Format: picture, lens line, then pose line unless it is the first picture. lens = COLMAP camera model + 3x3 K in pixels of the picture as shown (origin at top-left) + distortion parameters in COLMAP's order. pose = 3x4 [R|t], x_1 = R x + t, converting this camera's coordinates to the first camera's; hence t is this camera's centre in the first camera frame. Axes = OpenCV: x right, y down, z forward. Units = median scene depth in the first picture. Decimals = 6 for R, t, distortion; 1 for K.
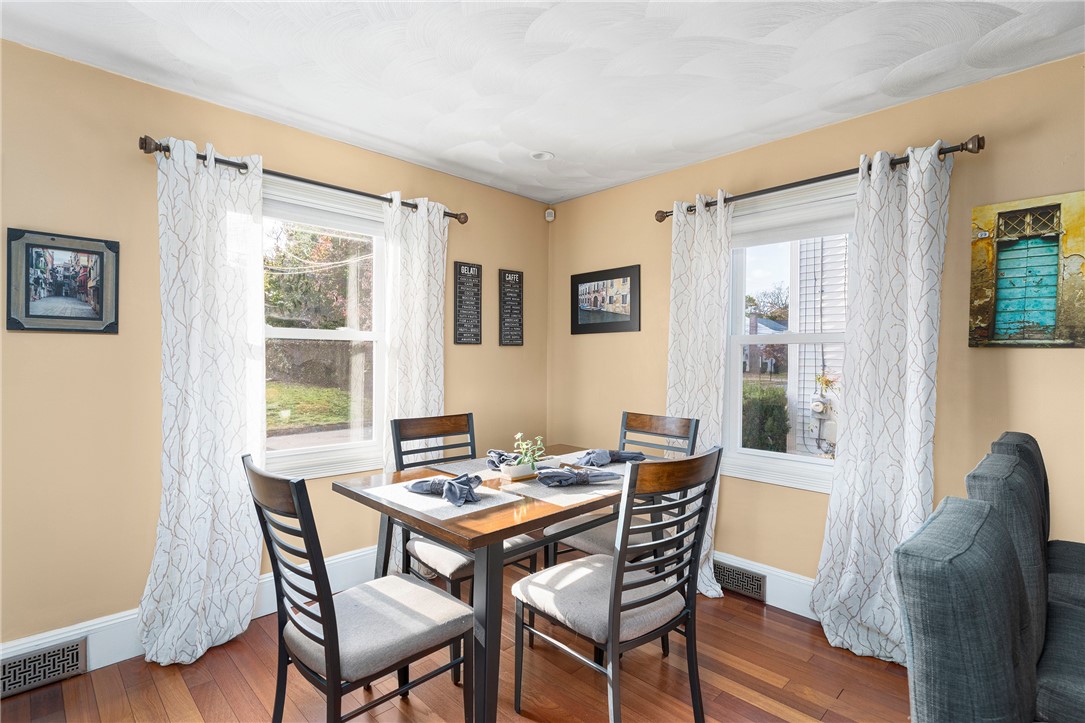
lens RADIAL K [[520.4, 0, 535.5], [0, 520.4, 355.1], [0, 0, 1]] dist [0.002638, 0.000898]
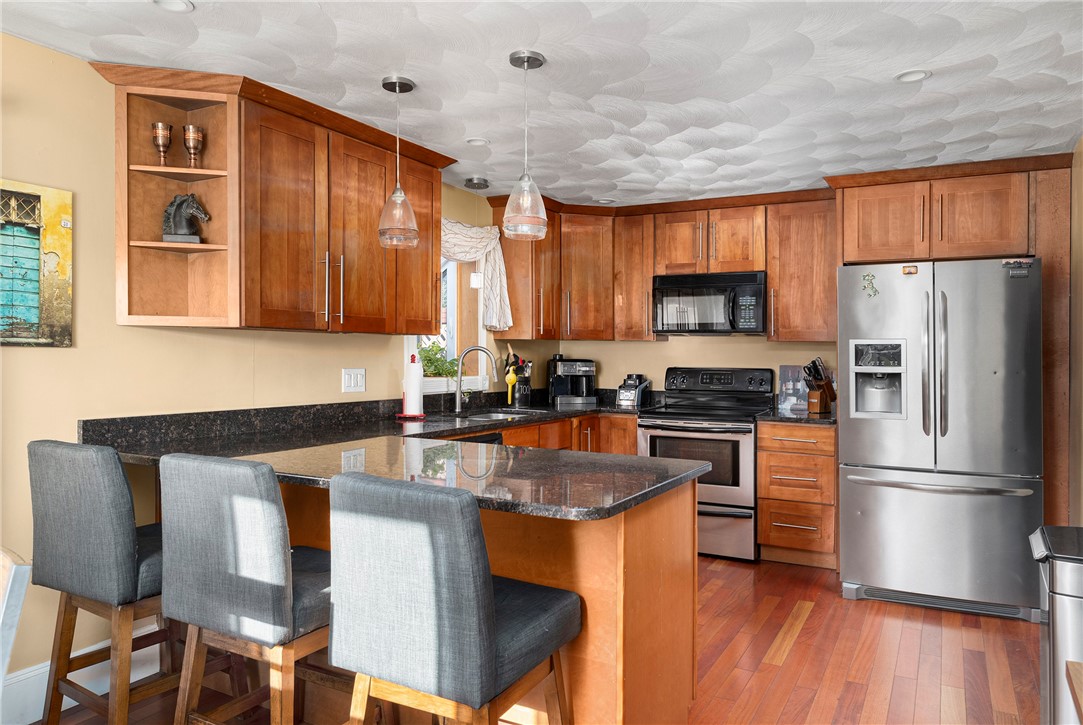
lens RADIAL K [[748.0, 0, 540.4], [0, 748.0, 358.3], [0, 0, 1]] dist [0.030259, -0.005467]
pose [[-0.279323, -0.021013, 0.959967, -0.505493], [-0.014109, 0.999742, 0.017778, -0.026746], [-0.960093, -0.008578, -0.279548, 0.440998]]
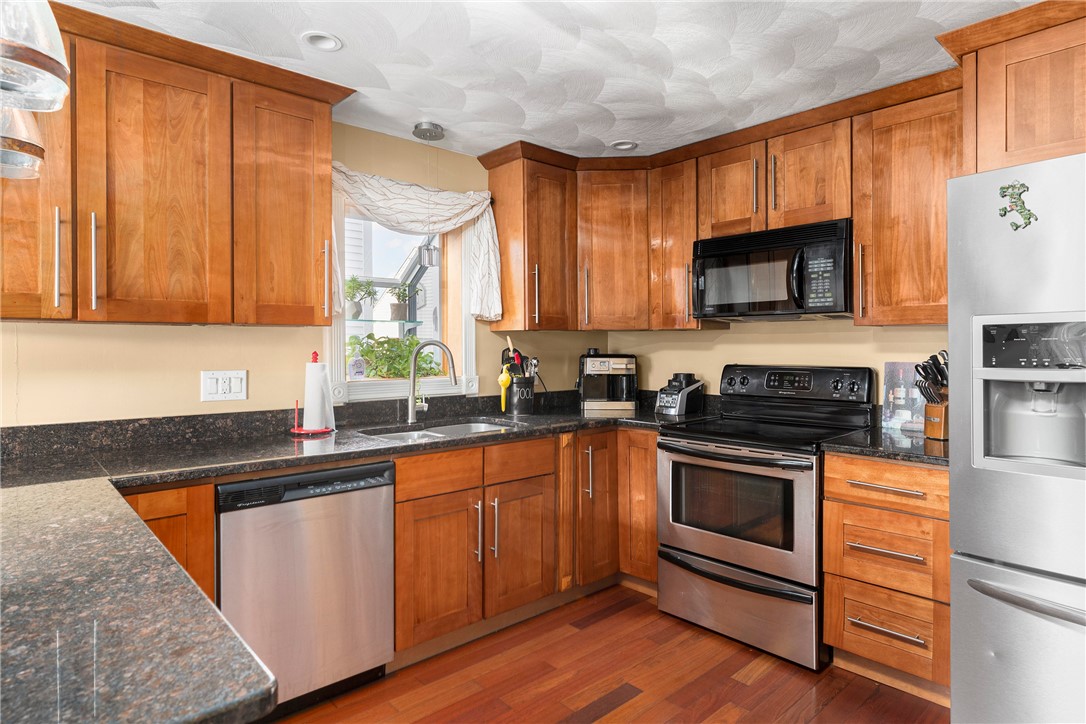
lens RADIAL K [[611.9, 0, 537.7], [0, 611.9, 356.4], [0, 0, 1]] dist [0.007590, -0.003294]
pose [[0.046301, -0.028930, 0.998509, 0.222840], [0.000571, 0.999581, 0.028935, -0.023055], [-0.998927, -0.000769, 0.046298, -0.265305]]
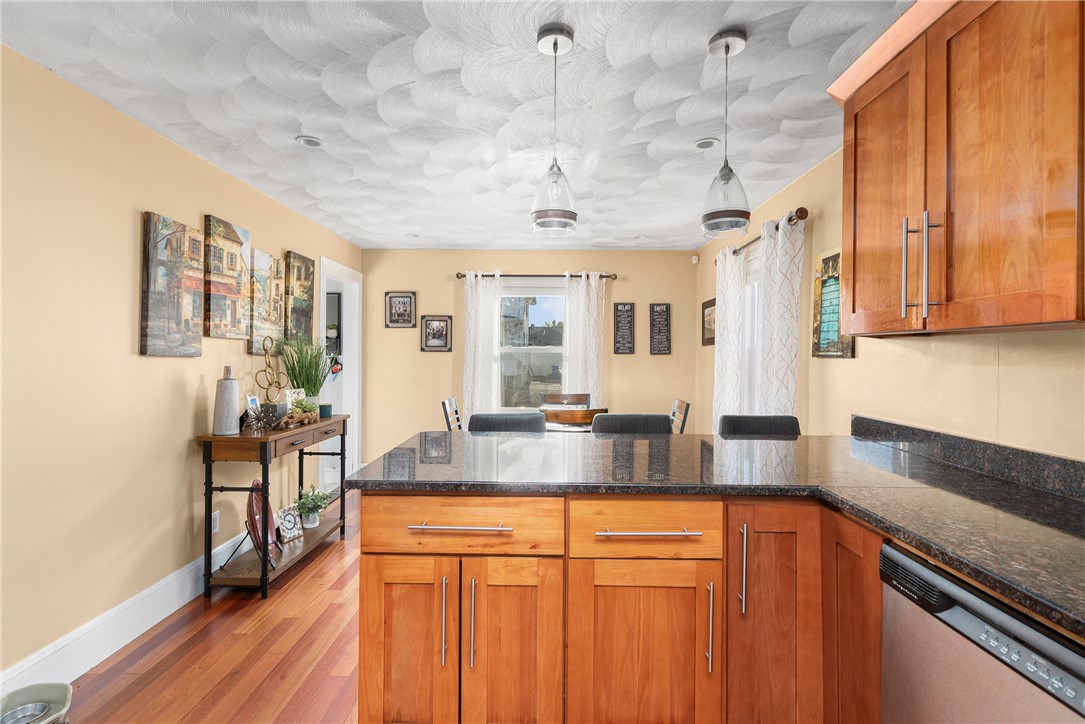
lens RADIAL K [[520.4, 0, 550.1], [0, 520.4, 352.4], [0, 0, 1]] dist [0.002638, 0.000898]
pose [[0.714919, -0.007267, -0.699169, 1.225602], [-0.000761, 0.999937, -0.011171, -0.011536], [0.699207, 0.008519, 0.714869, -0.436375]]
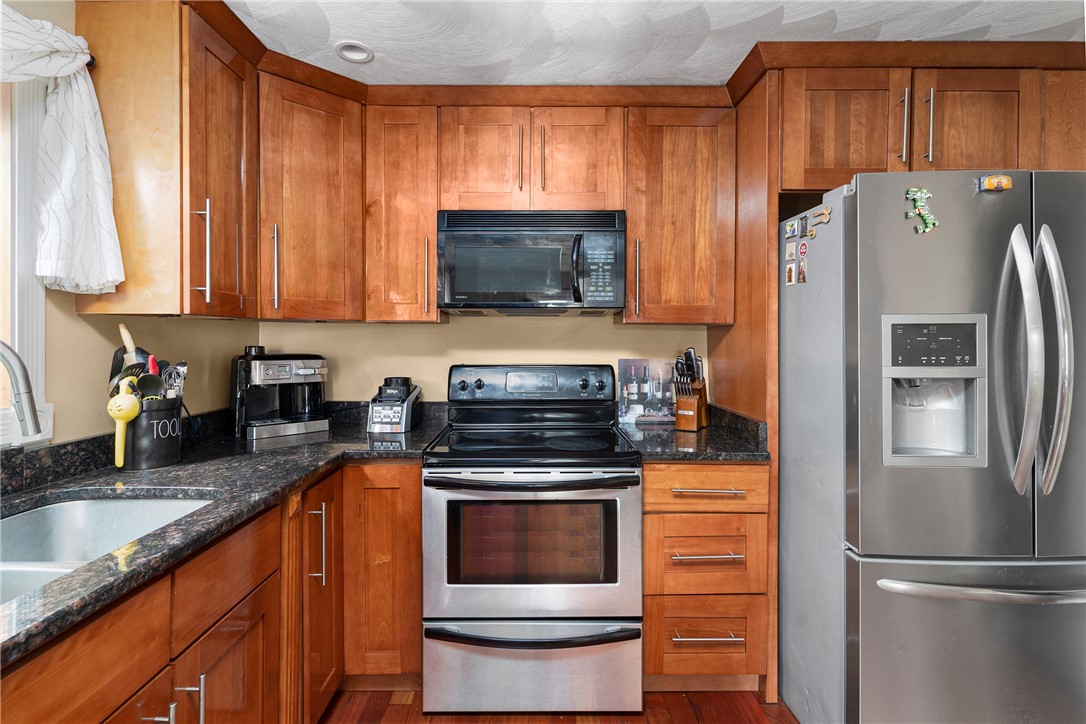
lens RADIAL K [[520.9, 0, 535.7], [0, 520.9, 342.1], [0, 0, 1]] dist [0.002638, 0.000898]
pose [[-0.707029, -0.012316, 0.707077, 0.864944], [-0.011114, 0.999918, 0.006303, -0.015889], [-0.707097, -0.003402, -0.707108, -0.012815]]
